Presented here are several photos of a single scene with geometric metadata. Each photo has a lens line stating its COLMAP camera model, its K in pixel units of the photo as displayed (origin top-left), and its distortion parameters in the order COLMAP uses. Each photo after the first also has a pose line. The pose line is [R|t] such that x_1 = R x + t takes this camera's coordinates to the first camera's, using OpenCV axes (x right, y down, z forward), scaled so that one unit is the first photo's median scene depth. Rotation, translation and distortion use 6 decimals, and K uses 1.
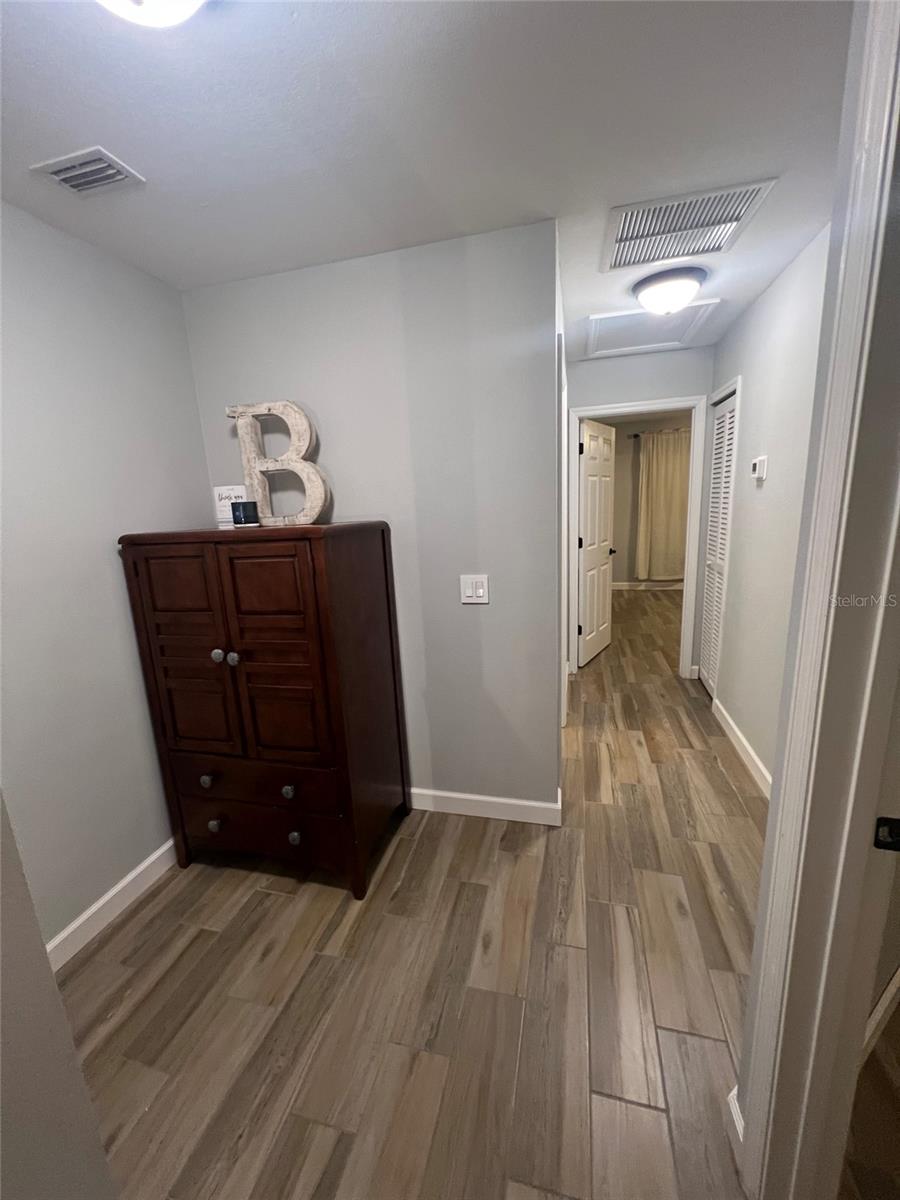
lens RADIAL K [[479.2, 0, 448.2], [0, 479.2, 602.3], [0, 0, 1]] dist [-0.000268, -0.000098]
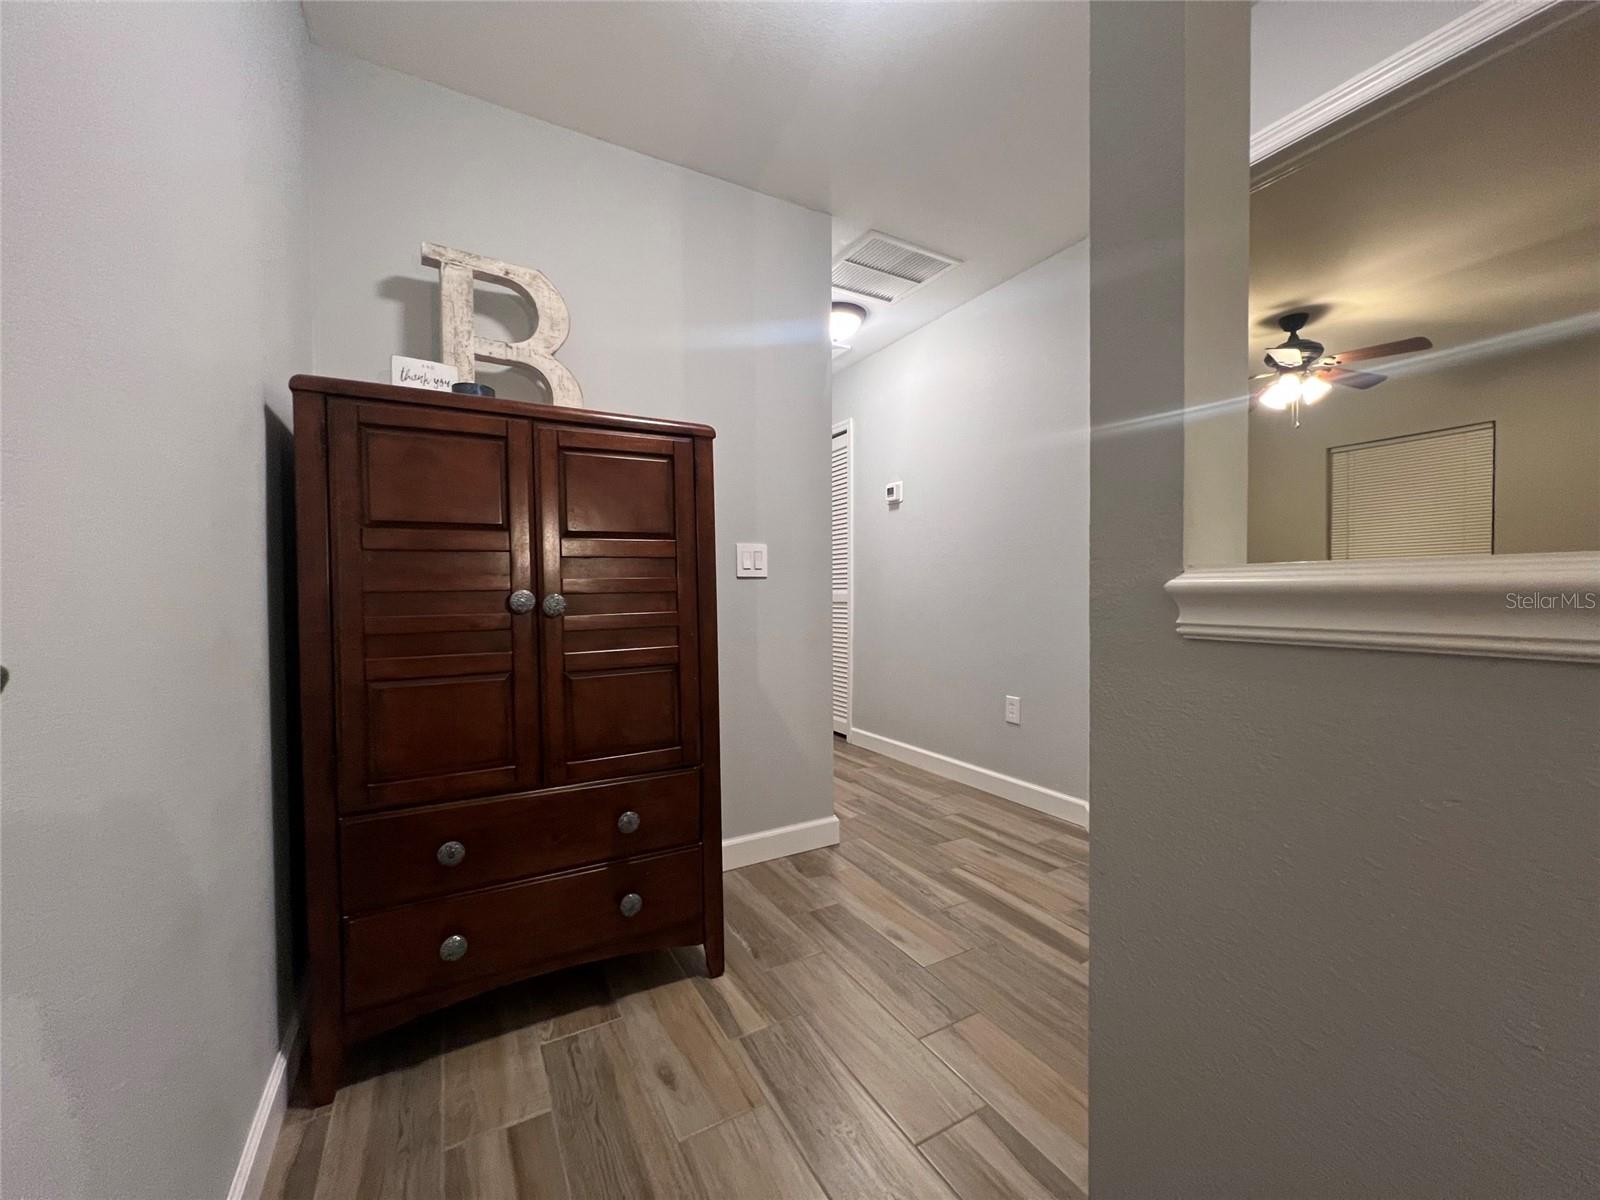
lens RADIAL K [[649.2, 0, 800.0], [0, 649.2, 600.0], [0, 0, 1]] dist [0.018472, -0.000044]
pose [[0.711382, 0.039266, 0.701708, -0.713529], [0.115170, 0.978428, -0.171508, 0.257162], [-0.693305, 0.202824, 0.691513, 0.169886]]
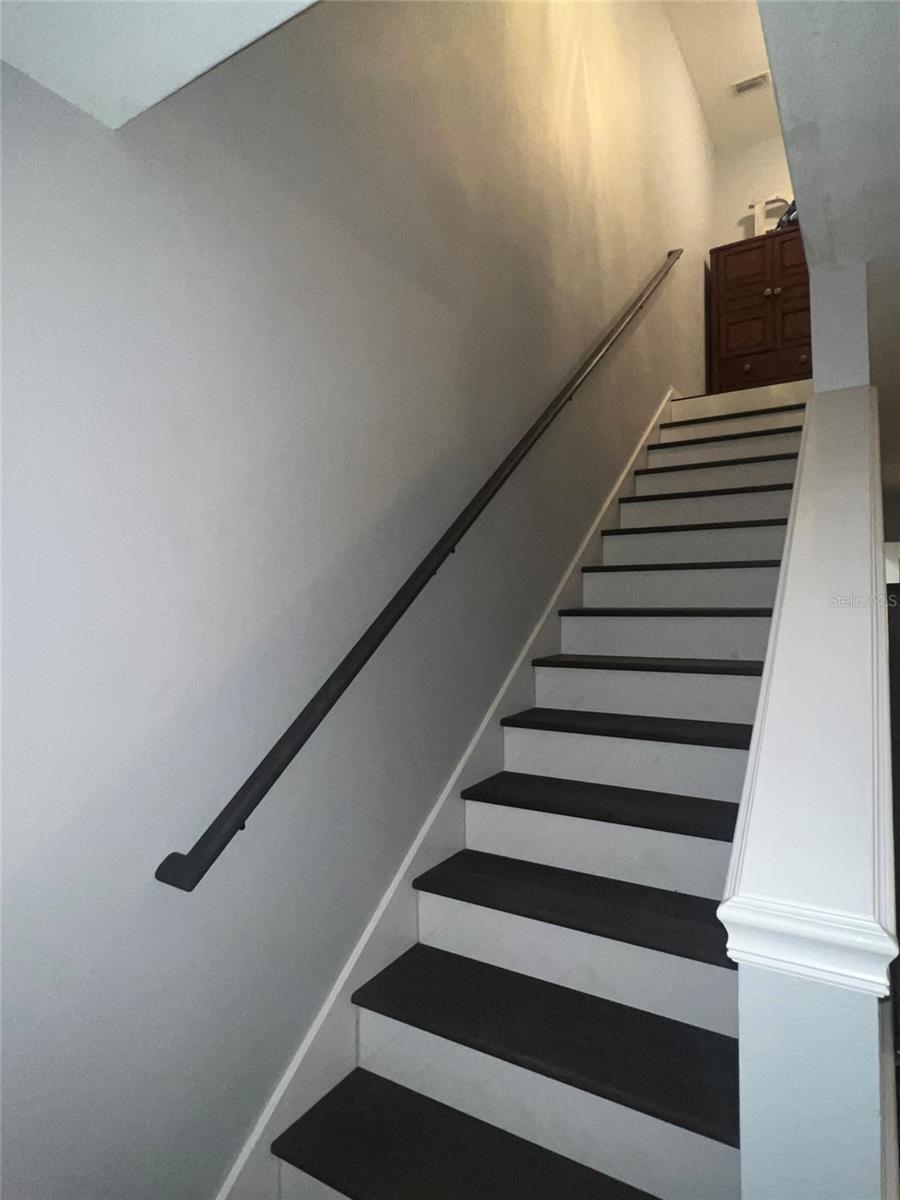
lens RADIAL K [[677.1, 0, 450.0], [0, 677.1, 600.0], [0, 0, 1]] dist [0.000865, -0.000051]
pose [[0.962669, 0.046940, -0.266582, -0.831231], [-0.100732, 0.976239, -0.191861, 1.794277], [0.251241, 0.211552, 0.944523, -1.511804]]
